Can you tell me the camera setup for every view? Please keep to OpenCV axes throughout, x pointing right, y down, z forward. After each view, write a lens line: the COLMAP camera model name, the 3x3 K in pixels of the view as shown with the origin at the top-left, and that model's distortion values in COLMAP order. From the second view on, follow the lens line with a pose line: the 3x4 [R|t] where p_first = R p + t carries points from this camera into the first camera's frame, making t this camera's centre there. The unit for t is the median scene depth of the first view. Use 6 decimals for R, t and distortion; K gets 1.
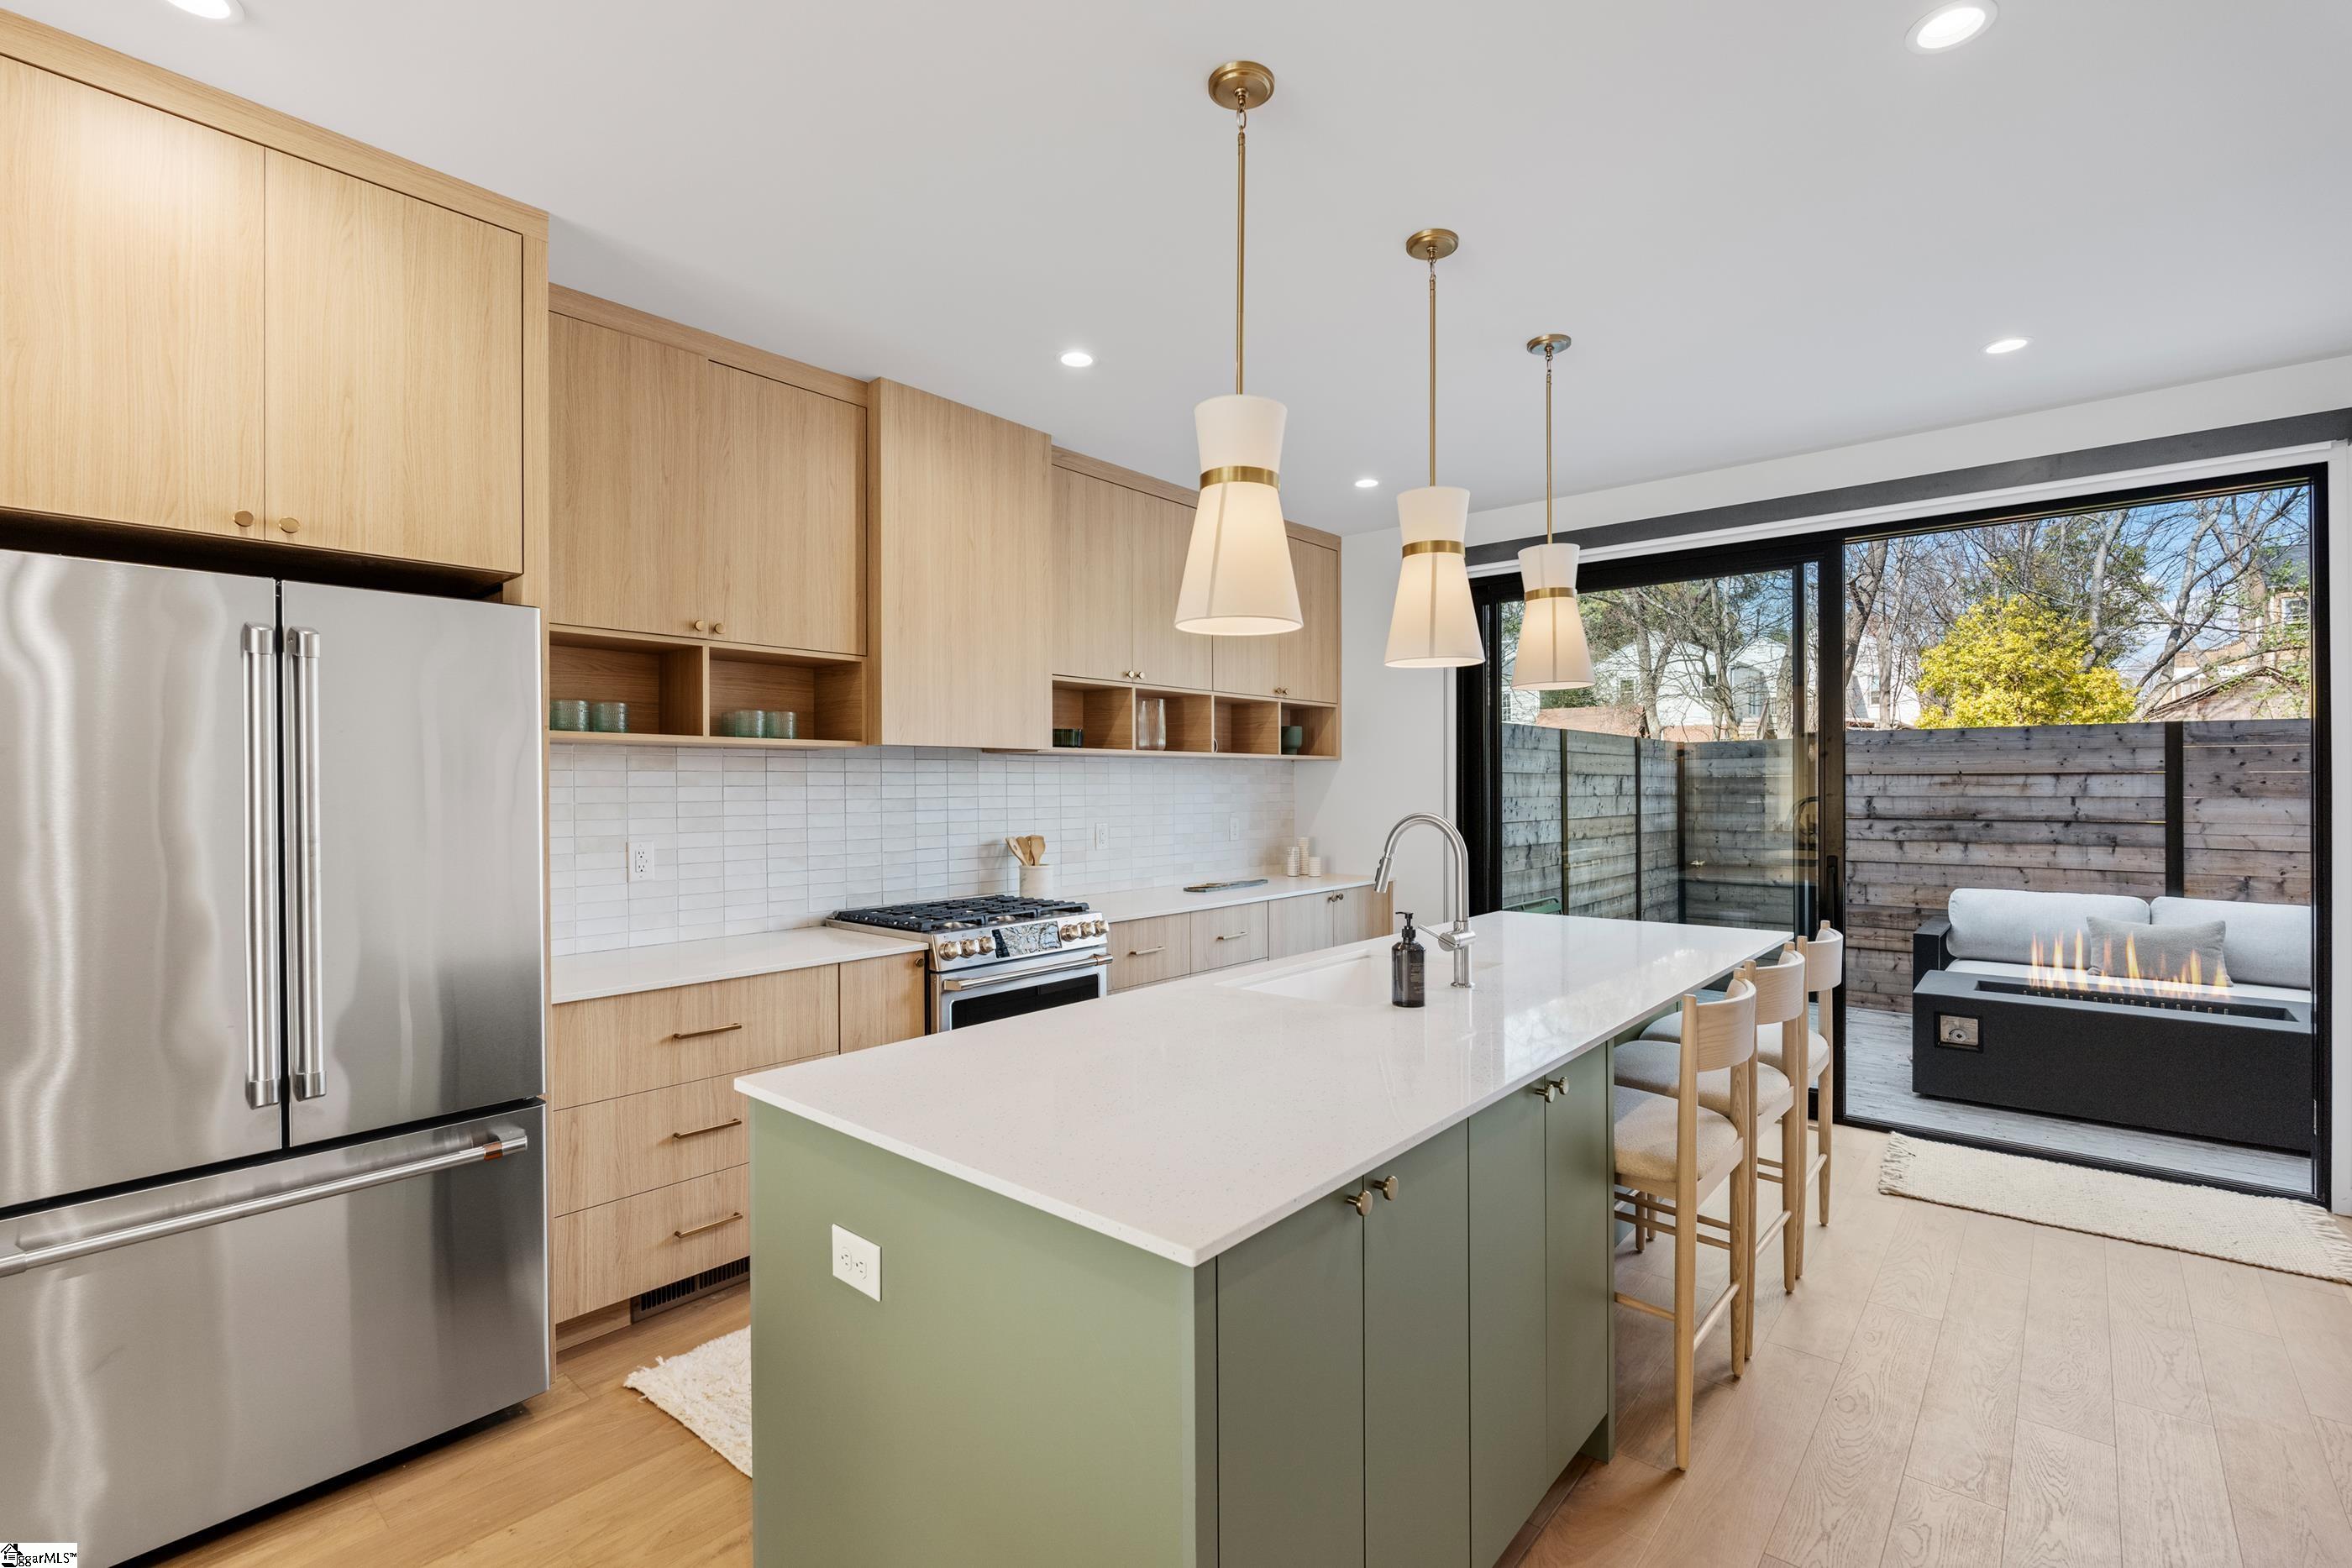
lens RADIAL K [[1050.7, 0, 1172.4], [0, 1050.7, 778.9], [0, 0, 1]] dist [-0.006832, 0.000676]
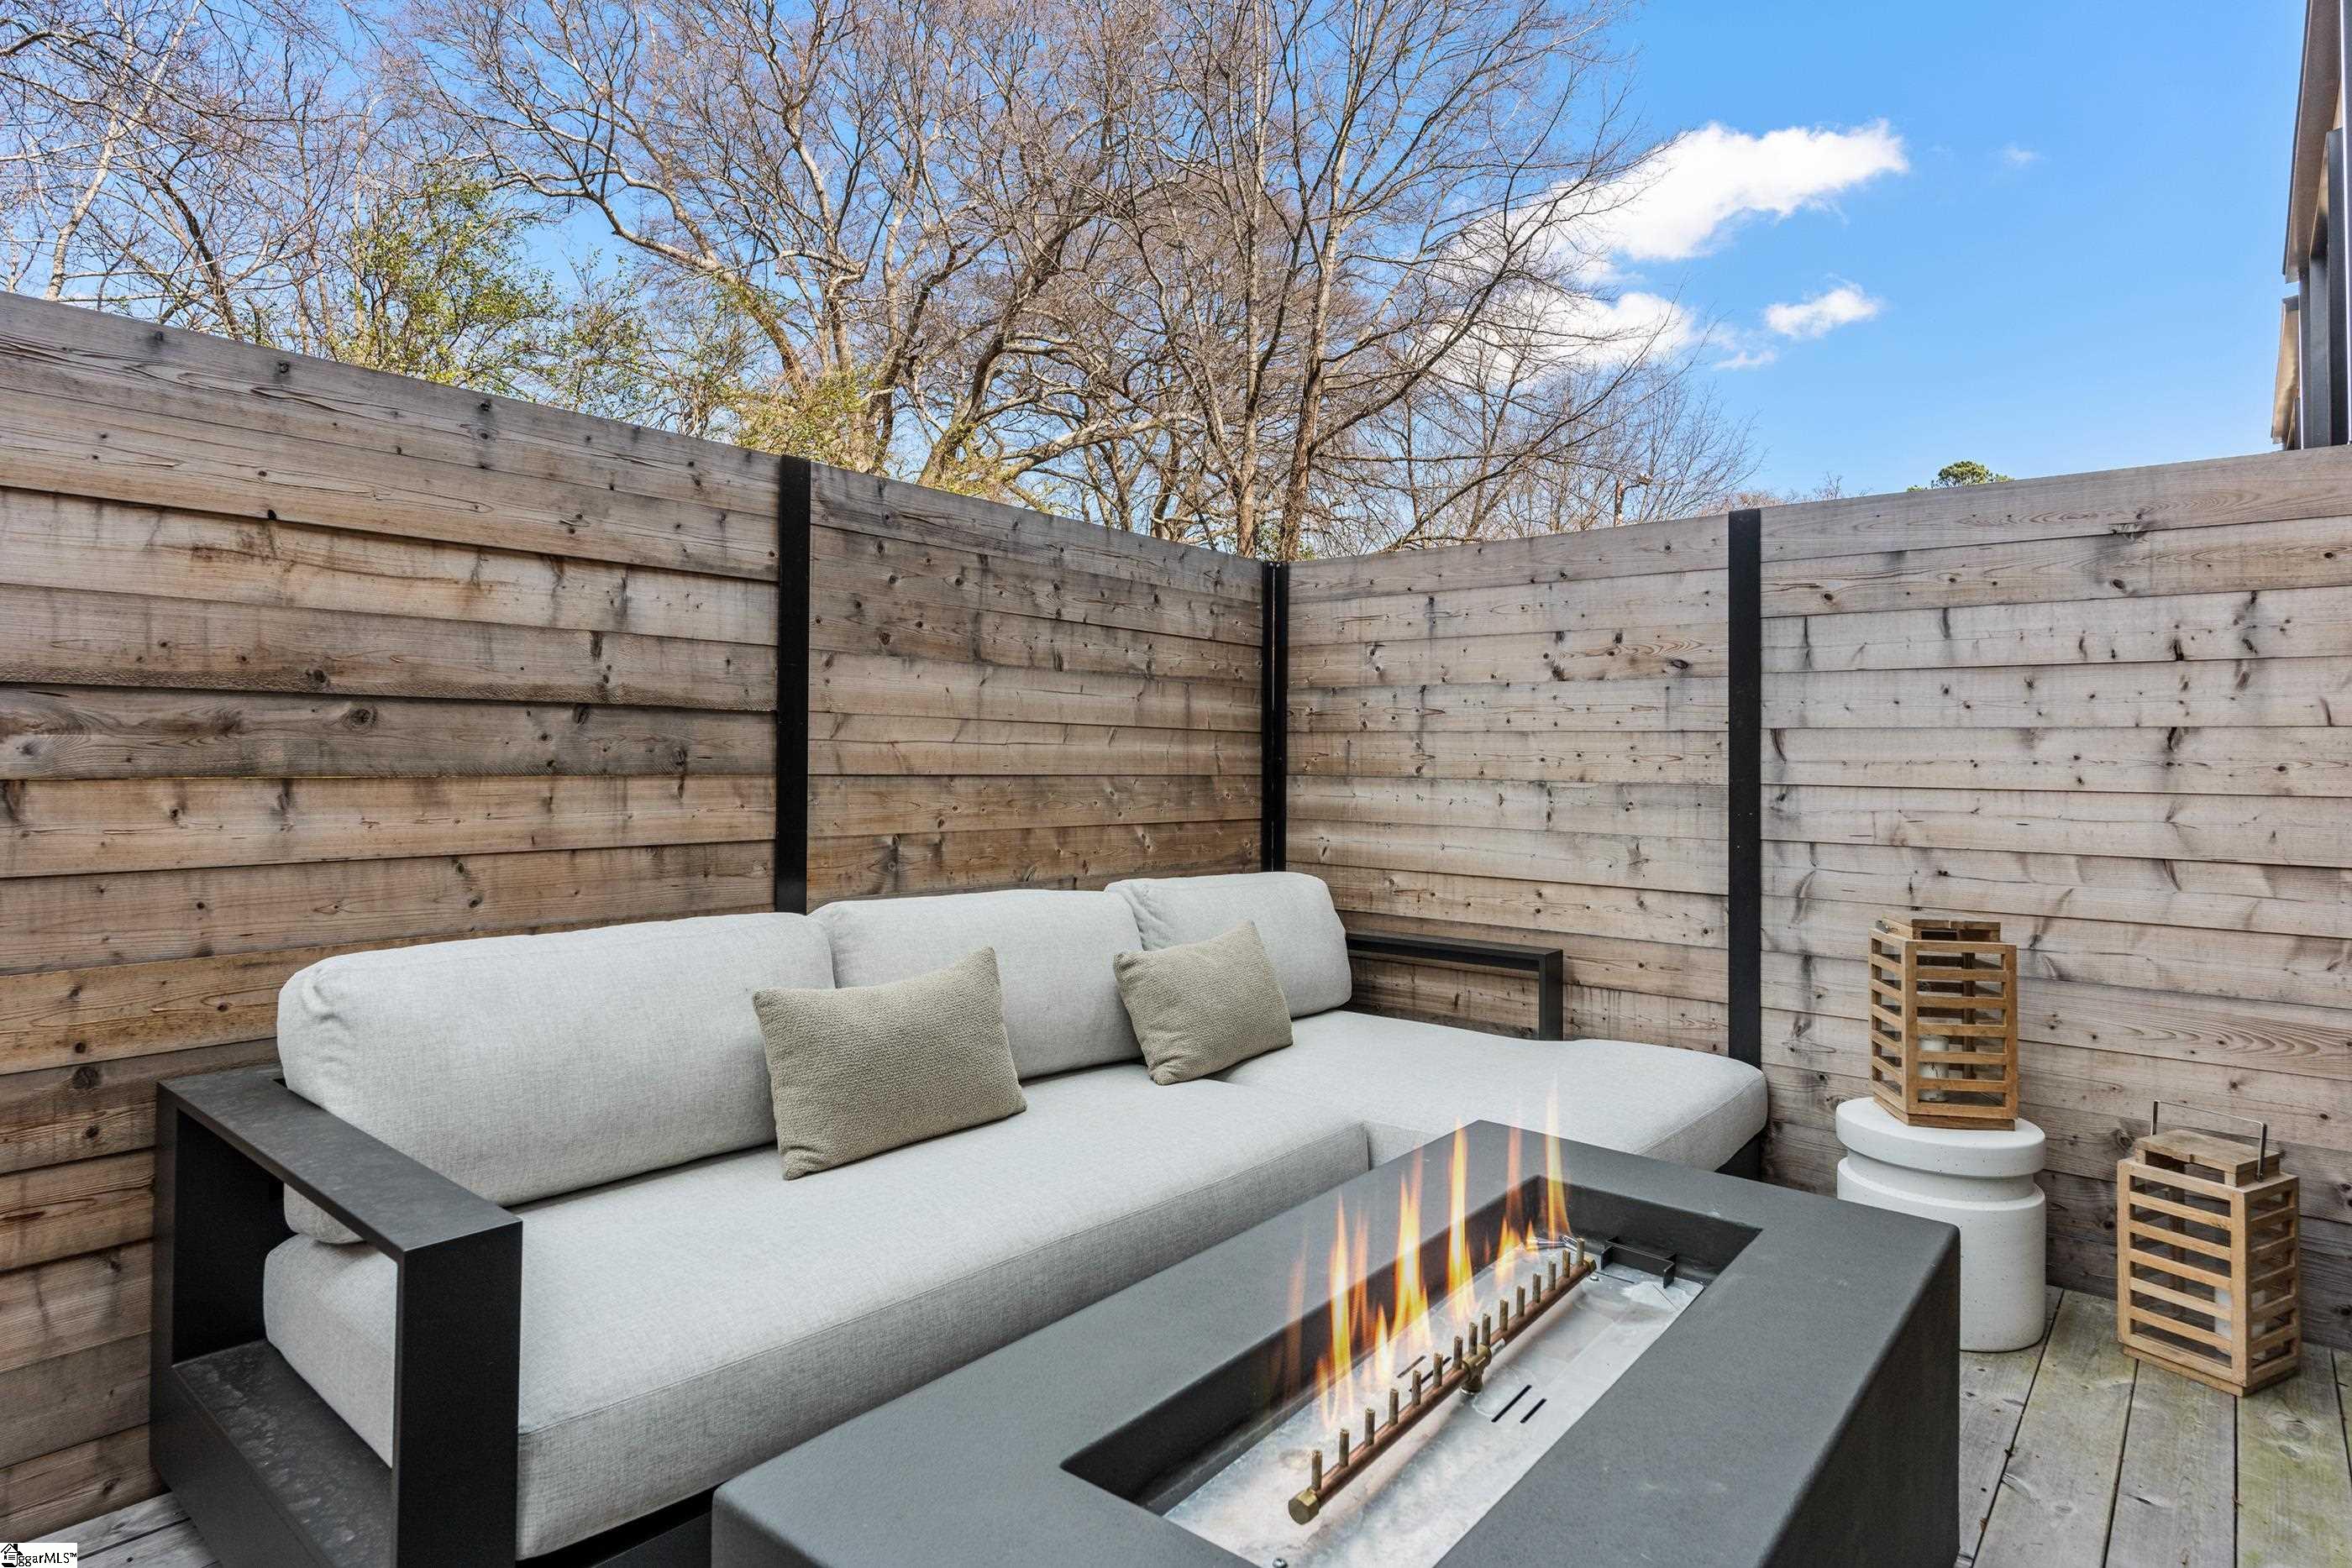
lens RADIAL K [[1270.5, 0, 1183.8], [0, 1270.5, 745.4], [0, 0, 1]] dist [0.001454, -0.000168]
pose [[-0.028396, 0.010065, 0.999546, 0.470526], [-0.017918, 0.999784, -0.010576, 0.056685], [-0.999436, -0.018210, -0.028210, 0.858803]]
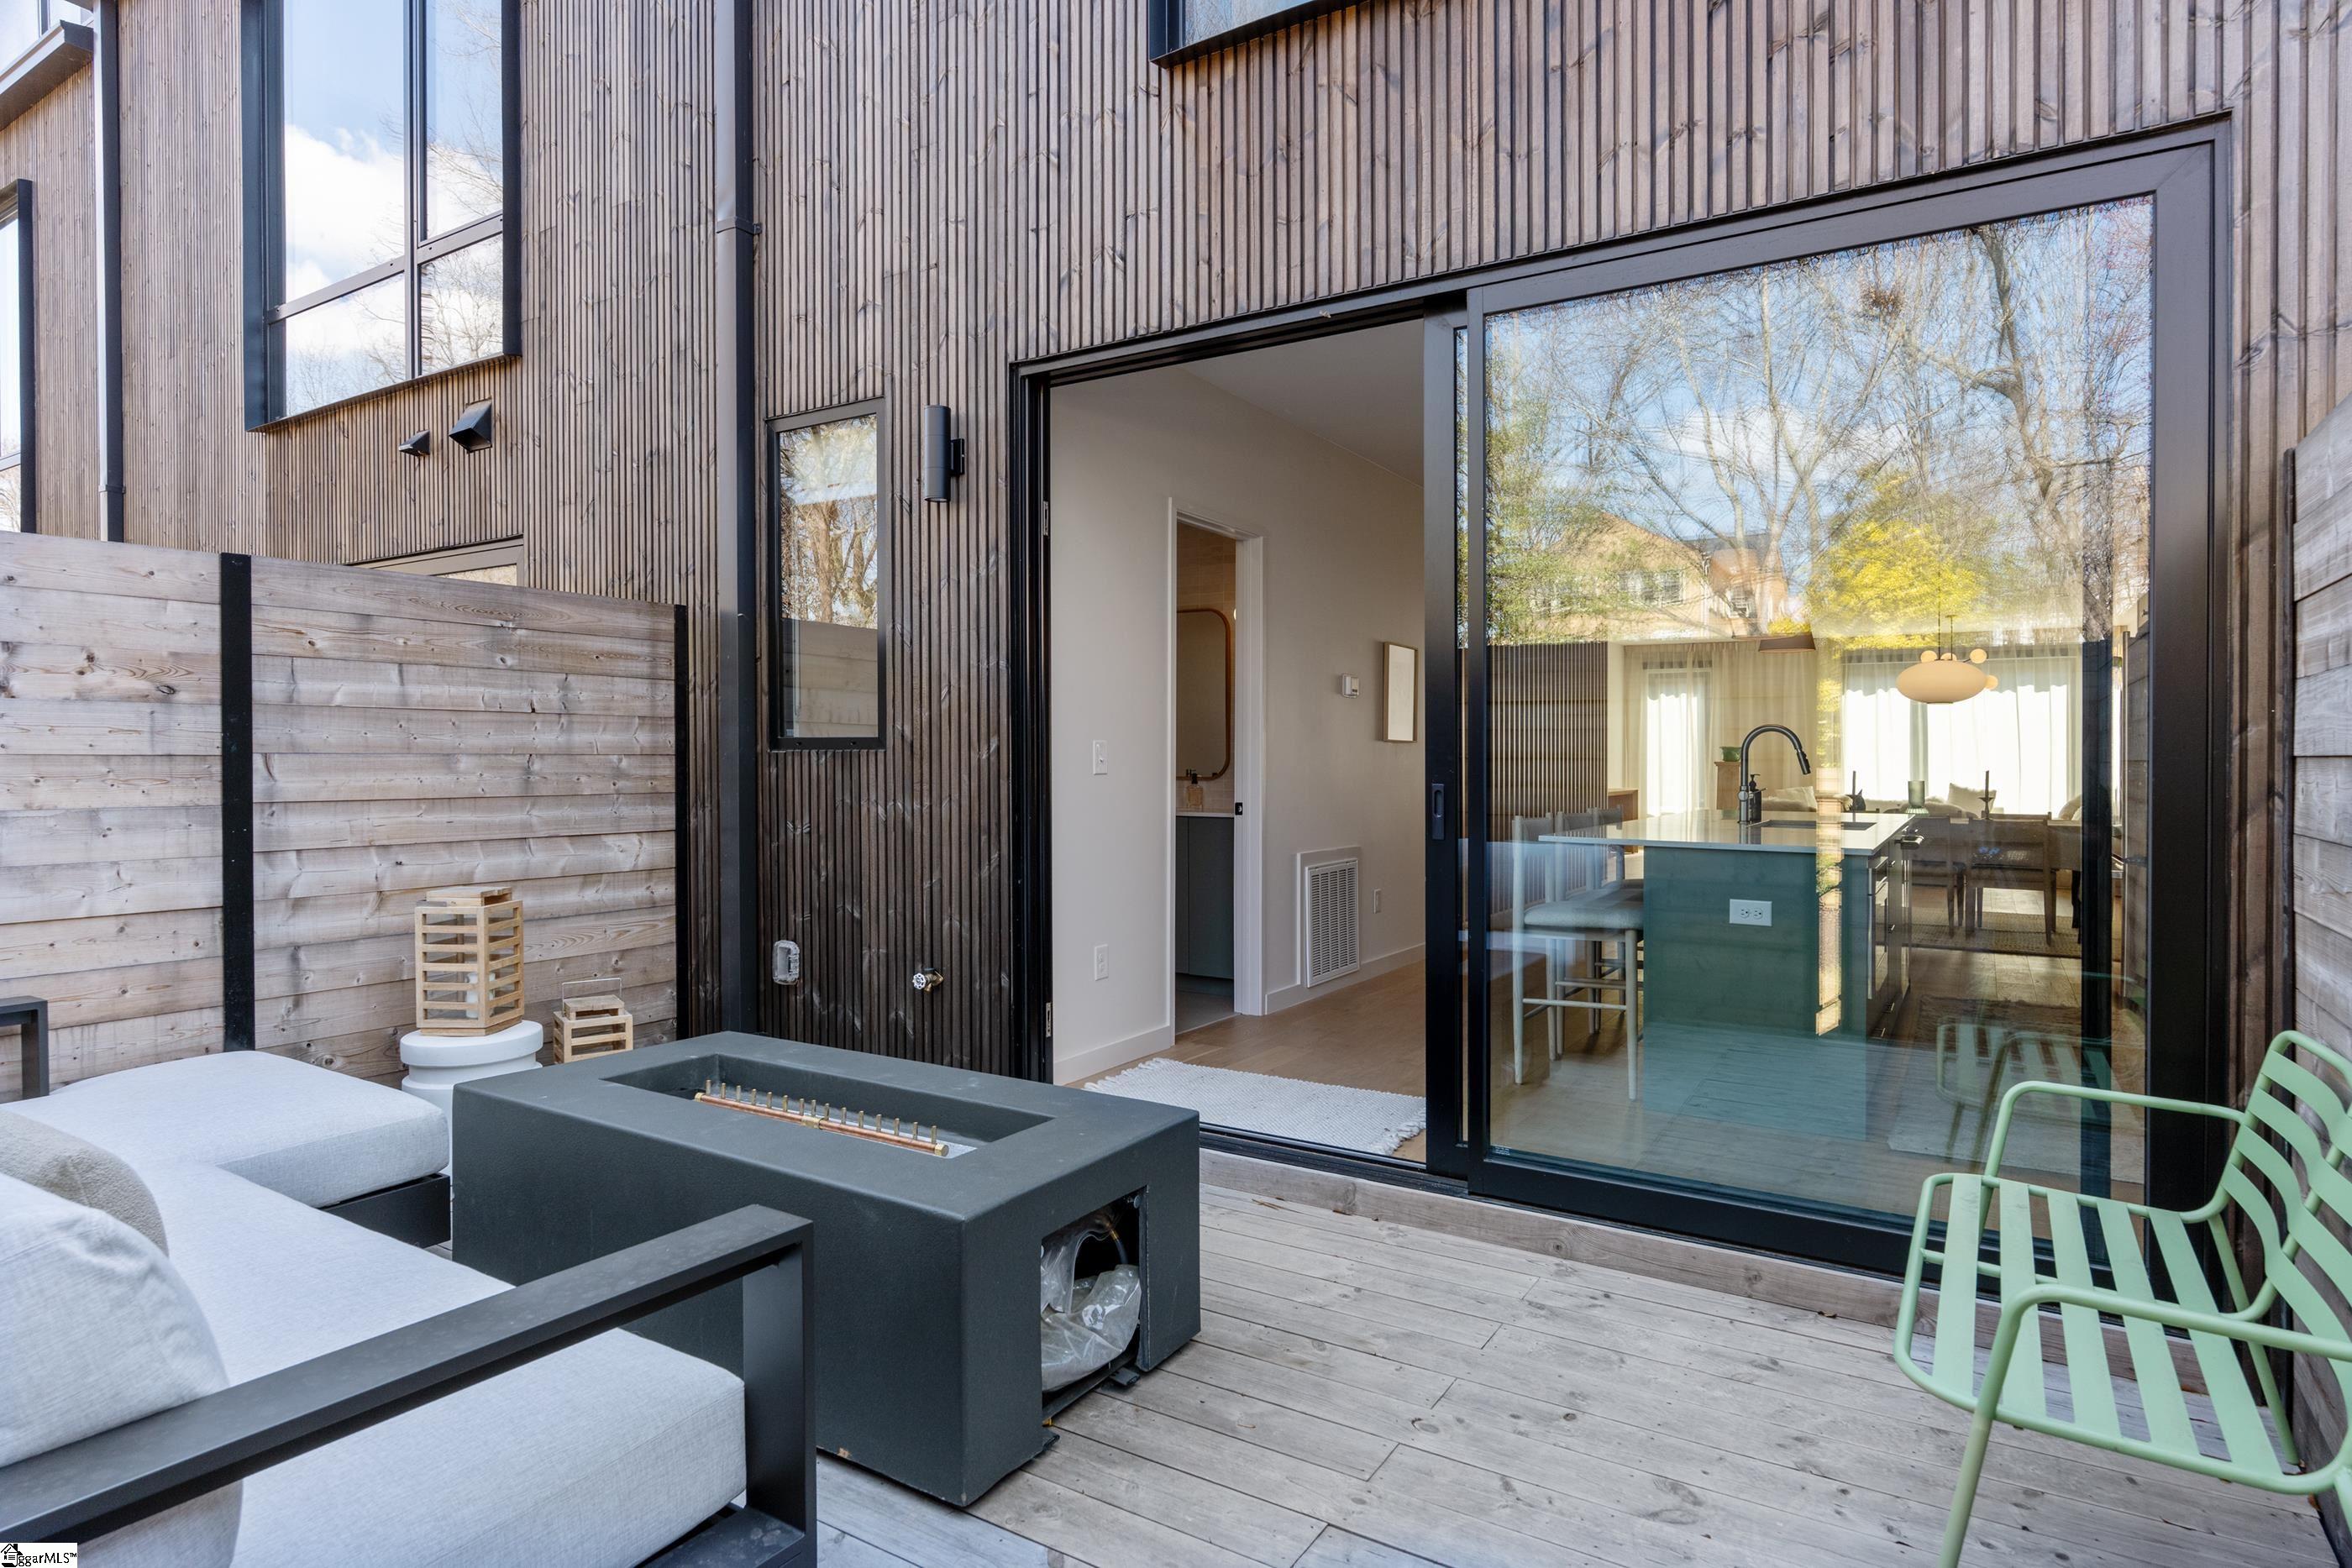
lens RADIAL K [[1270.5, 0, 1183.8], [0, 1270.5, 745.4], [0, 0, 1]] dist [0.001454, -0.000168]
pose [[-0.987918, -0.004505, -0.154914, 0.665031], [-0.002368, 0.999899, -0.013980, 0.042665], [0.154961, -0.013445, -0.987829, 1.279508]]
